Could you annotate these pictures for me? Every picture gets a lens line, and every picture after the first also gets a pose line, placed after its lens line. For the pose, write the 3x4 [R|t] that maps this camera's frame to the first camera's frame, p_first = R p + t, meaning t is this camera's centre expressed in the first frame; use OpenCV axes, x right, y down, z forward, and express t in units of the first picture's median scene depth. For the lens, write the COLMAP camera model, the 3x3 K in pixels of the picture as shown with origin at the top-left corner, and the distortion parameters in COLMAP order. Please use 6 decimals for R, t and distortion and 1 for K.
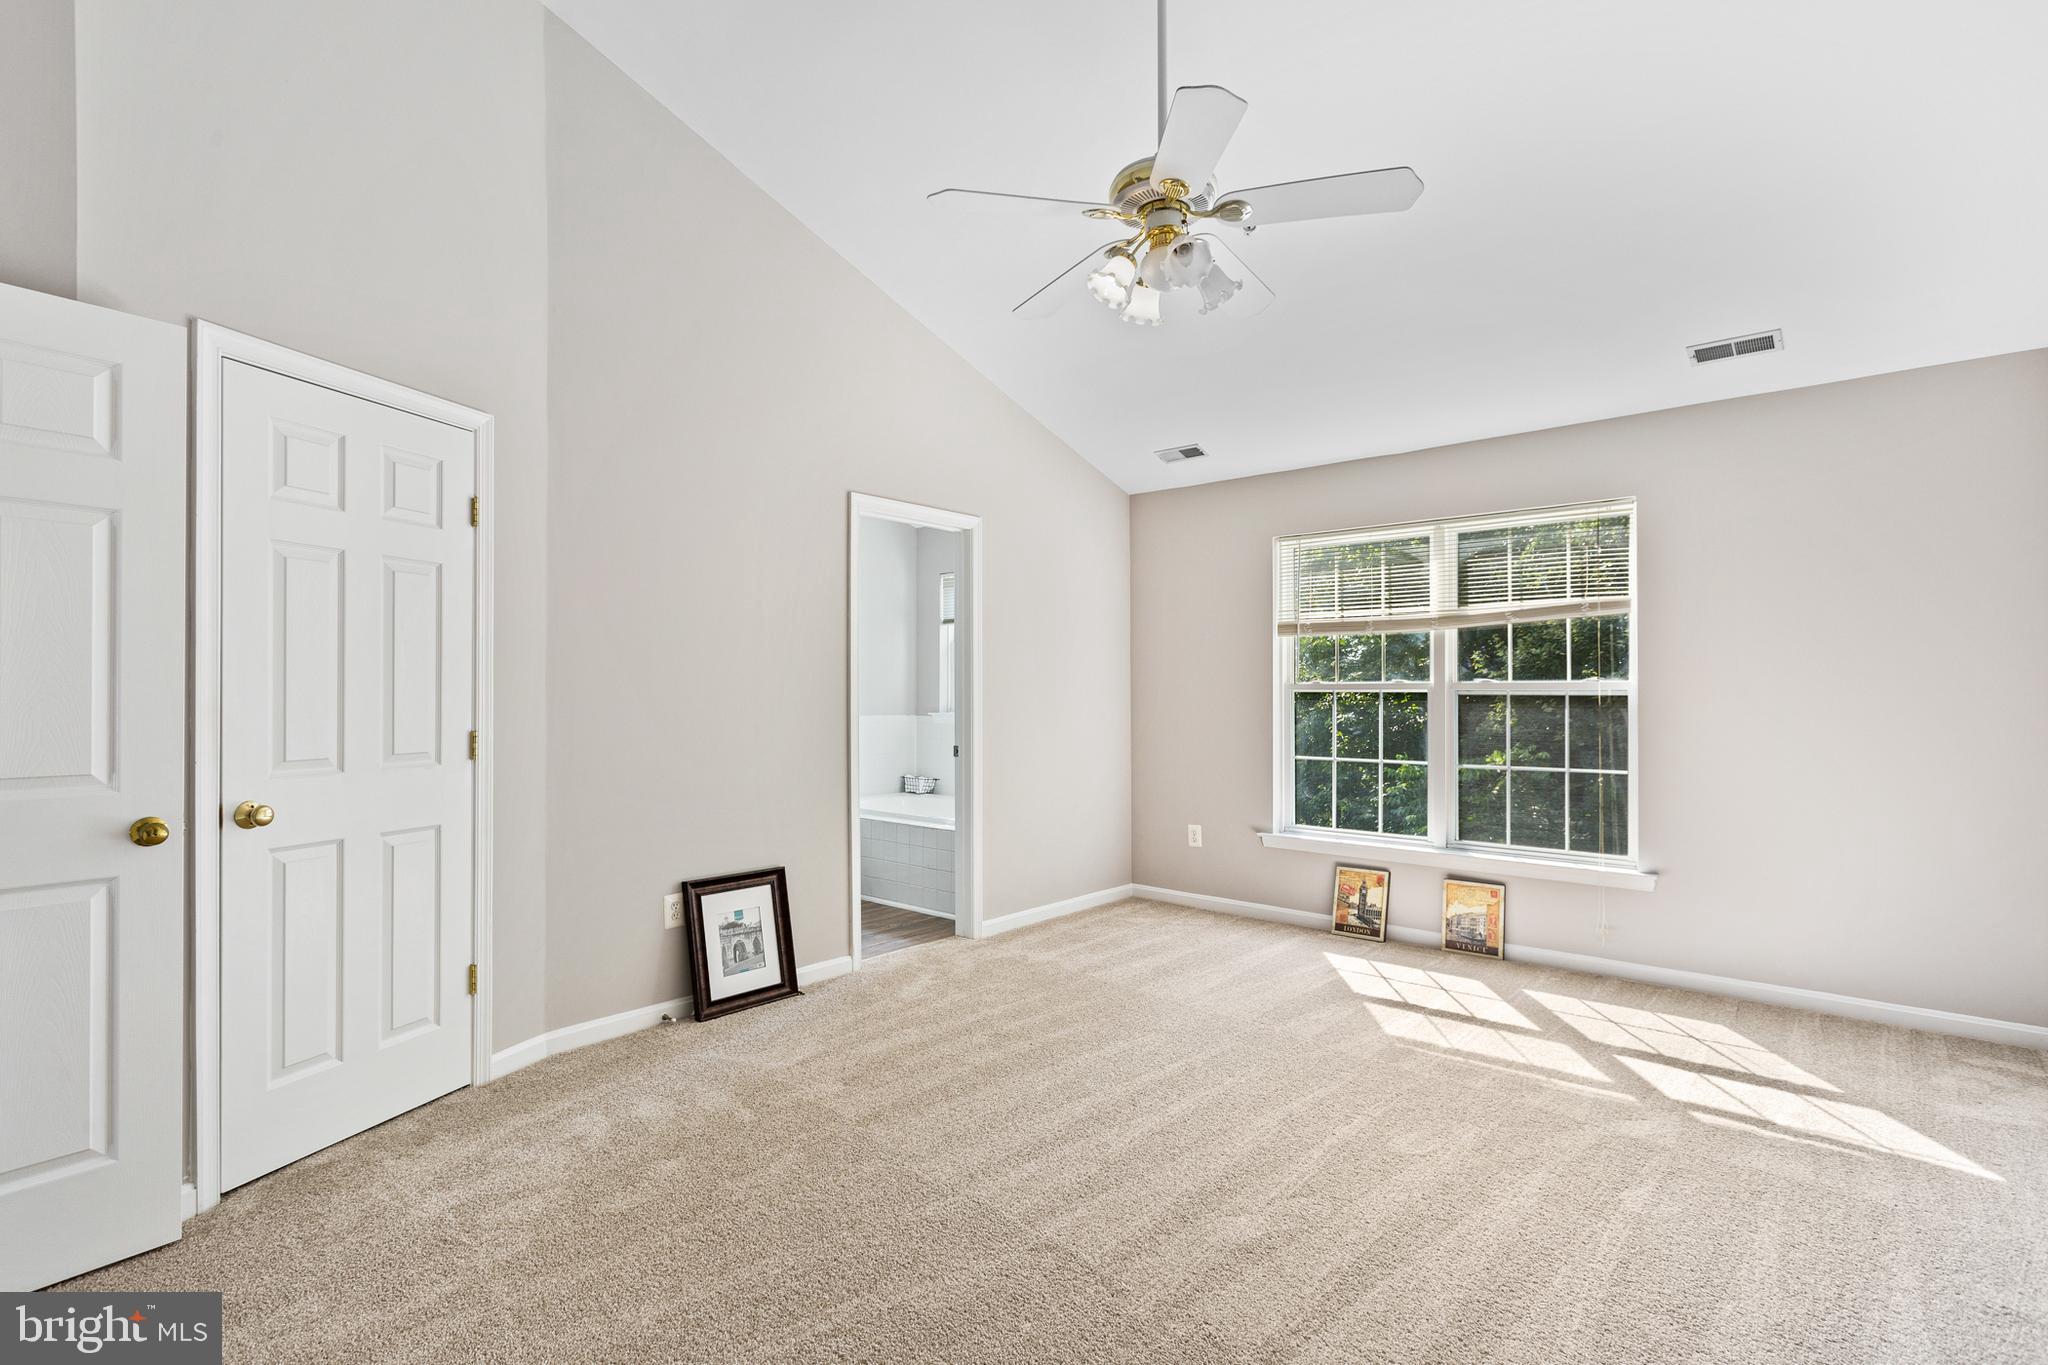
lens RADIAL K [[970.8, 0, 1027.6], [0, 970.8, 690.6], [0, 0, 1]] dist [-0.004870, -0.000043]
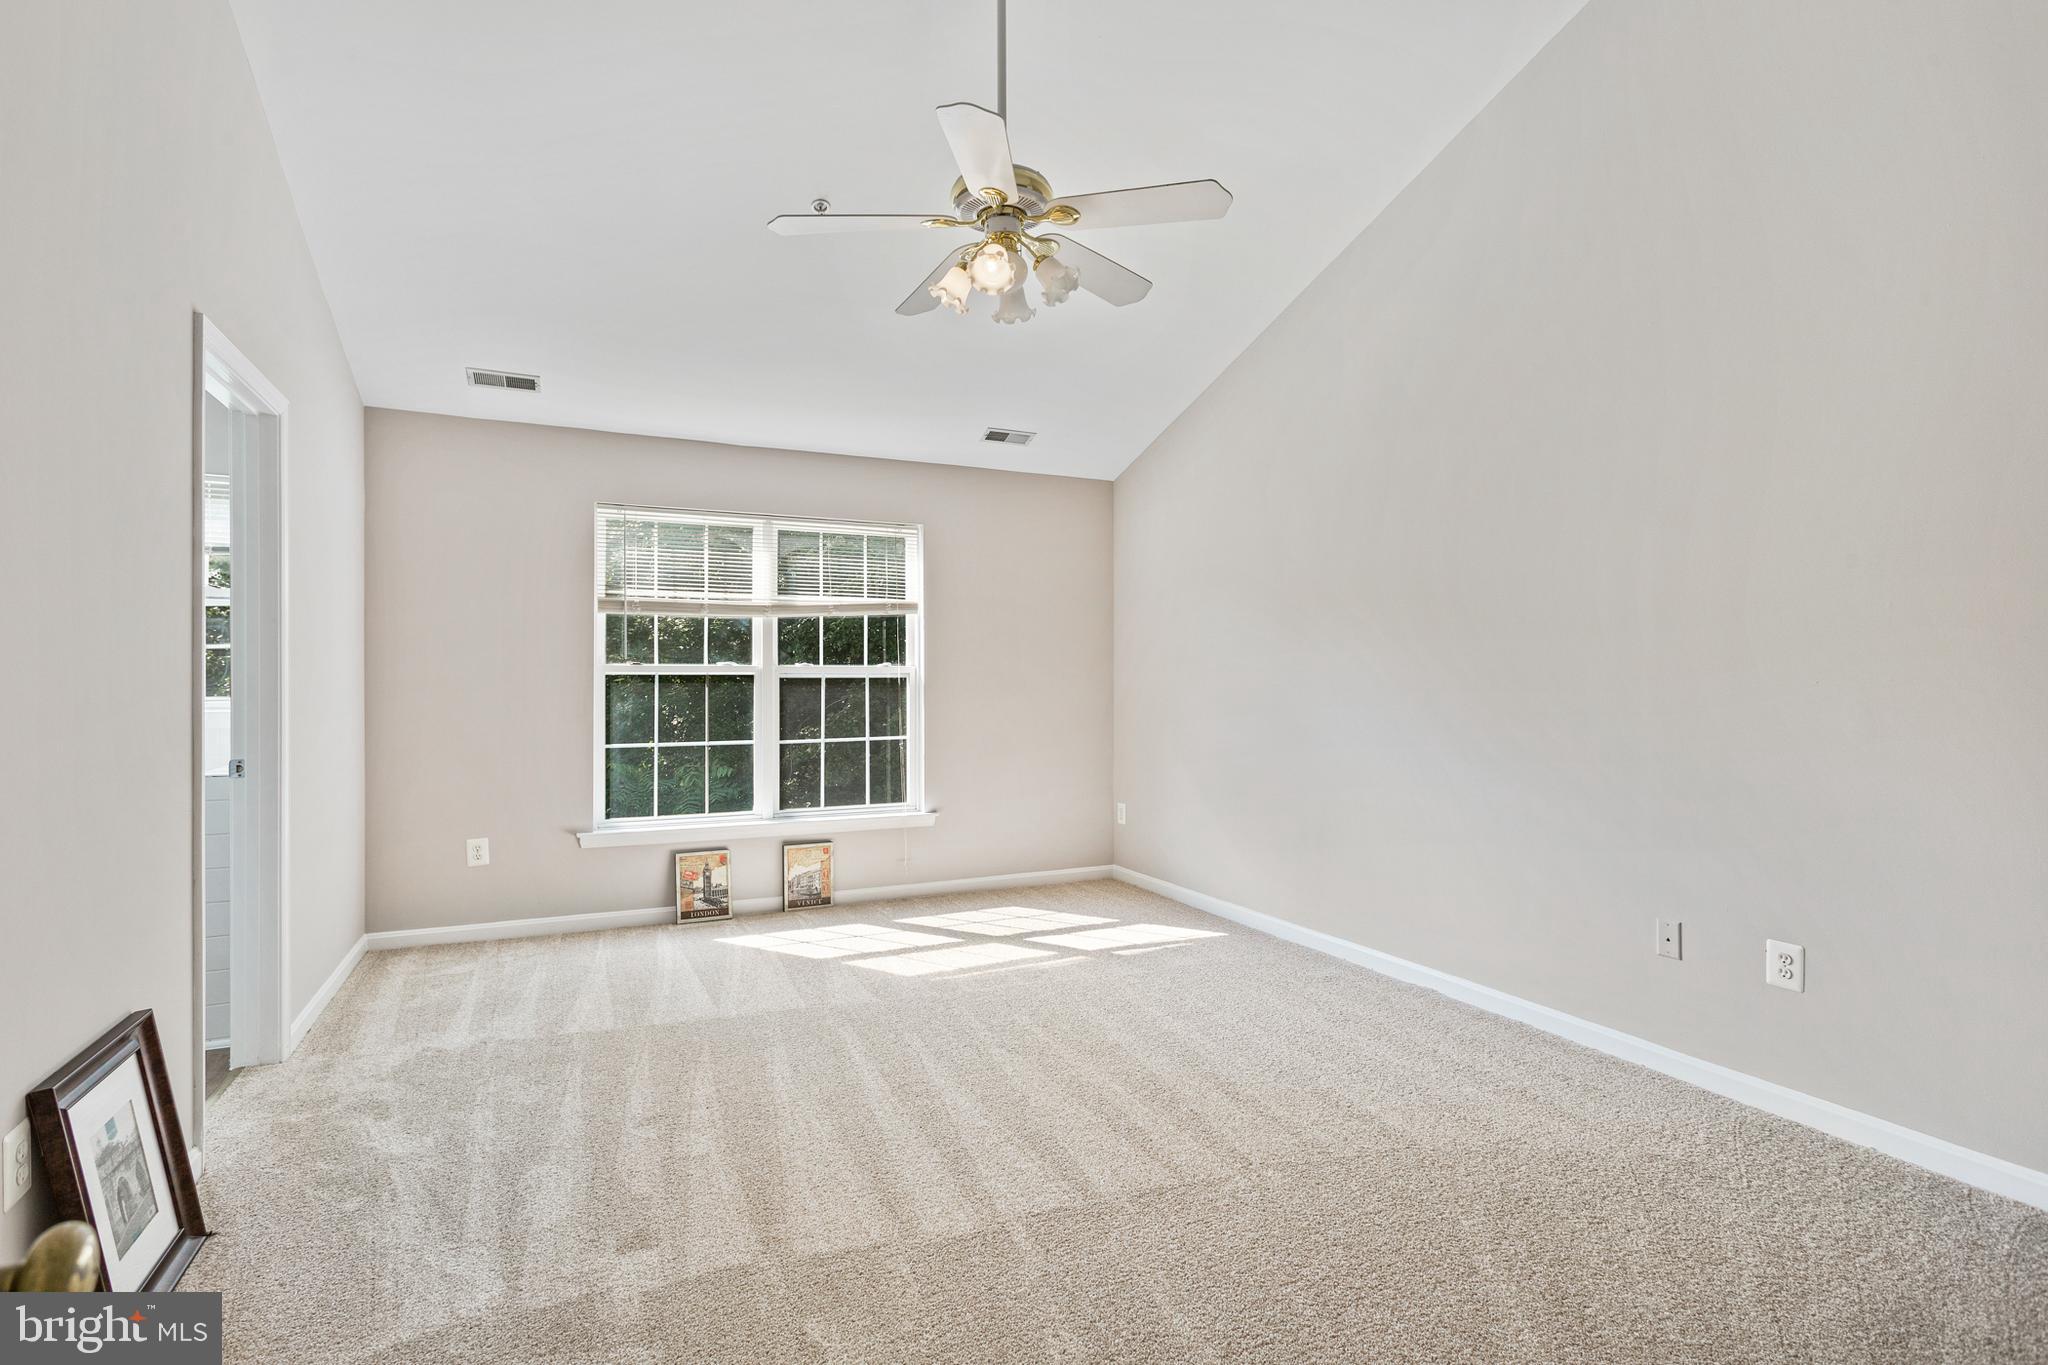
lens RADIAL K [[974.8, 0, 1020.2], [0, 974.8, 678.0], [0, 0, 1]] dist [-0.002448, 0.000541]
pose [[0.399127, -0.002192, 0.916893, -0.470735], [-0.005456, 0.999974, 0.004765, -0.001662], [-0.916879, -0.006904, 0.399105, 0.319192]]
